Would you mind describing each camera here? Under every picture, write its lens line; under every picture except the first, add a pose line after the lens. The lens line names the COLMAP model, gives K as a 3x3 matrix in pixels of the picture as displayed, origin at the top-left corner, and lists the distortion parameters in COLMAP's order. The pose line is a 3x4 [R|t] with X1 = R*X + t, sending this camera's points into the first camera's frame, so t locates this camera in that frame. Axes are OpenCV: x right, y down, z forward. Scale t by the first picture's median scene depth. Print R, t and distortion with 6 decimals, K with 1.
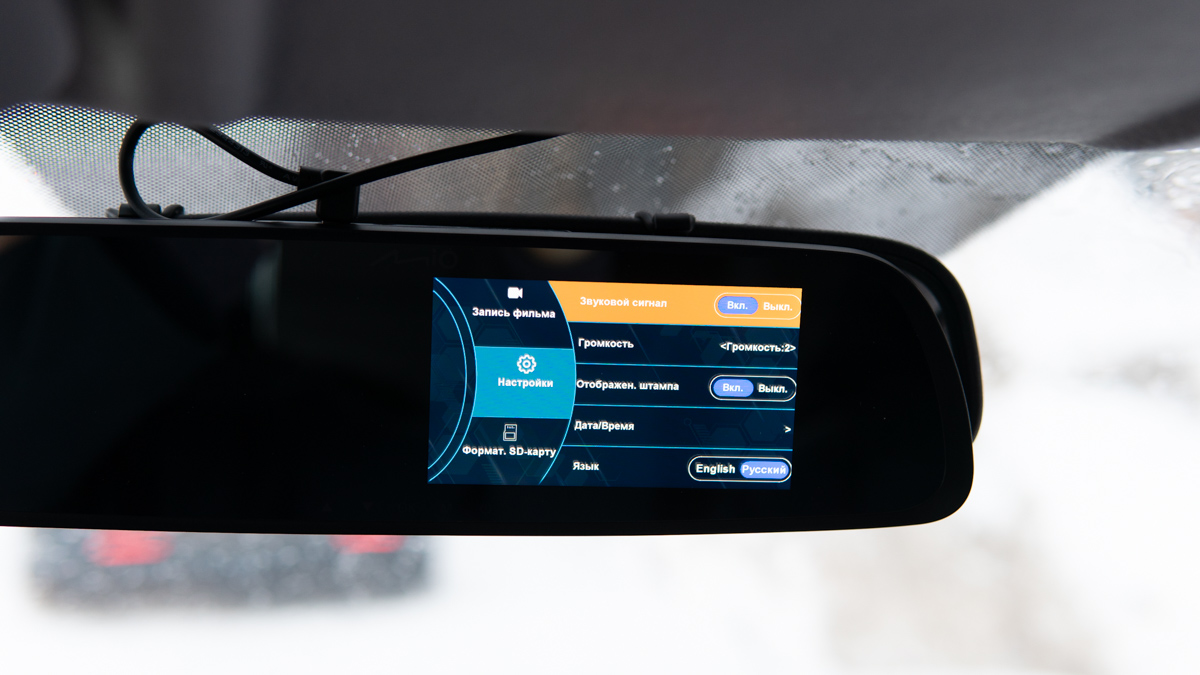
lens RADIAL K [[2096.3, 0, 599.6], [0, 2096.3, 338.8], [0, 0, 1]] dist [0.254730, 0.000000]
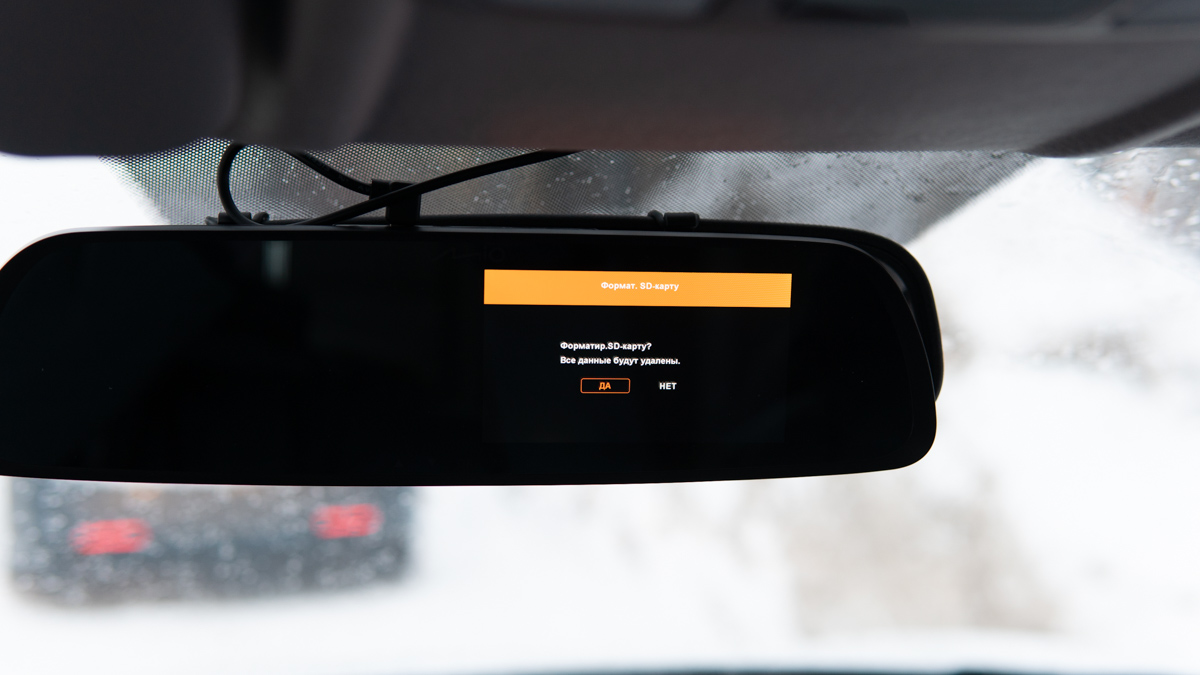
lens RADIAL K [[2096.3, 0, 596.4], [0, 2096.3, 338.4], [0, 0, 1]] dist [0.254730, 0.000000]
pose [[0.999703, -0.018289, 0.016109, -0.033256], [0.018236, 0.999828, 0.003377, 0.006644], [-0.016168, -0.003082, 0.999865, -0.187458]]
